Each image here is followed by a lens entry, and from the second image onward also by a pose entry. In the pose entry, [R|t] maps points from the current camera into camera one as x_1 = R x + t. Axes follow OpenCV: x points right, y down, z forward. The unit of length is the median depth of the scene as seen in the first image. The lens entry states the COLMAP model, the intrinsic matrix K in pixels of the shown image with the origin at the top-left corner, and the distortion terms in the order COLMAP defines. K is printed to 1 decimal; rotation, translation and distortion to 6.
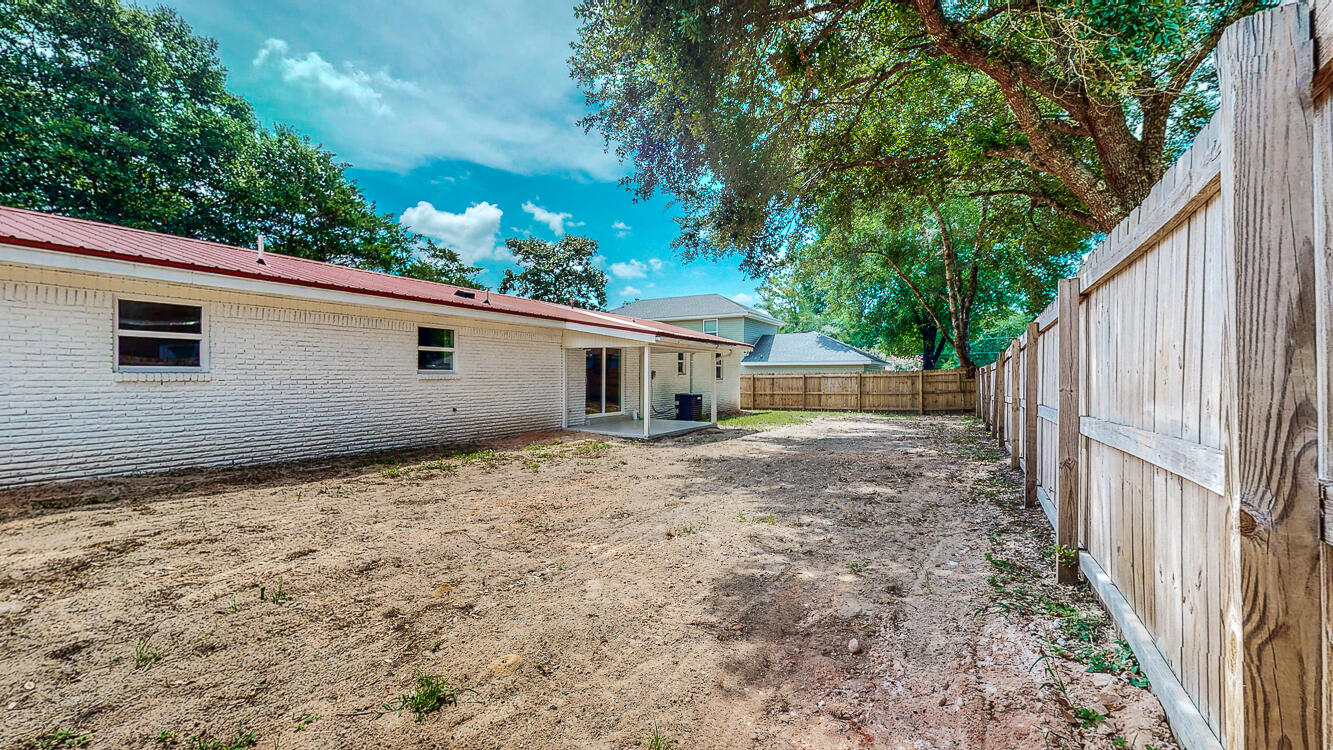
lens RADIAL K [[554.0, 0, 666.5], [0, 554.0, 375.0], [0, 0, 1]] dist [0.001343, 0.000230]
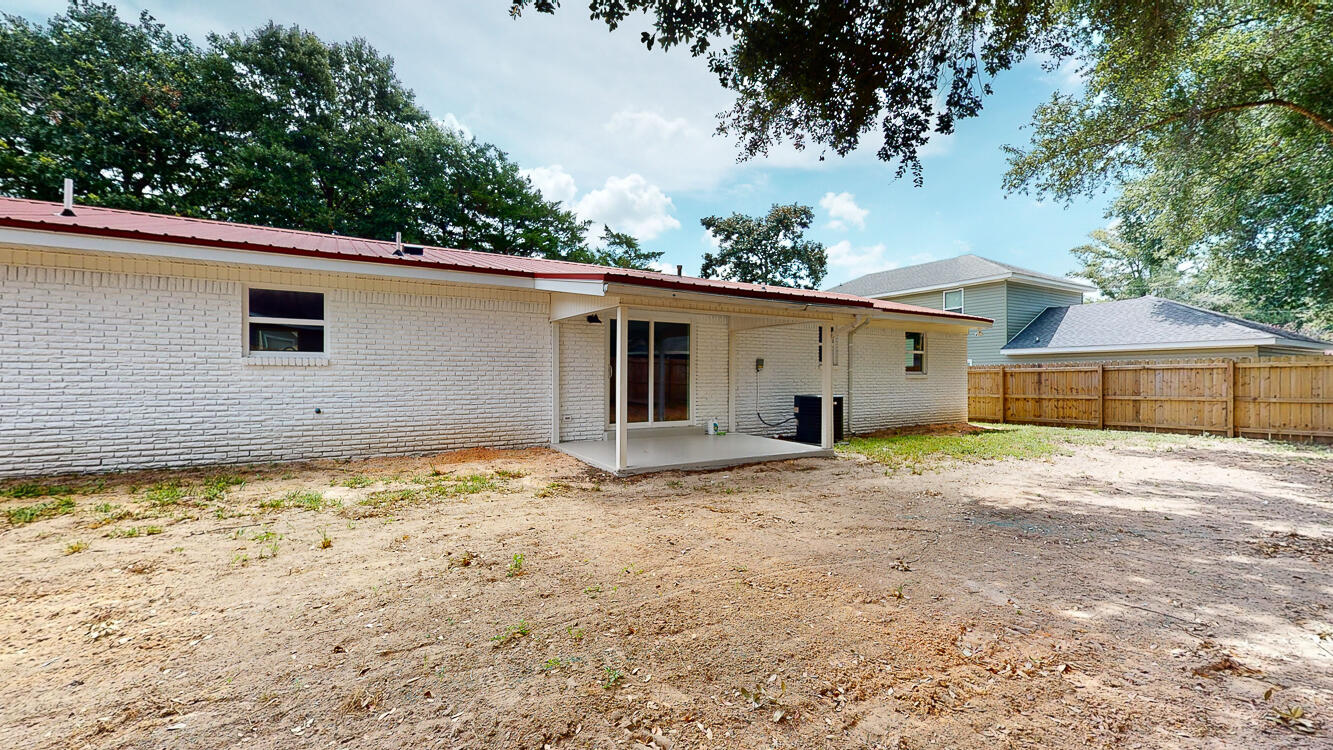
lens RADIAL K [[554.0, 0, 666.5], [0, 554.0, 375.0], [0, 0, 1]] dist [0.001343, 0.000230]
pose [[0.867606, -0.001523, -0.497250, 0.145422], [0.001067, 0.999999, -0.001202, 0.009262], [0.497251, 0.000512, 0.867607, 0.280978]]
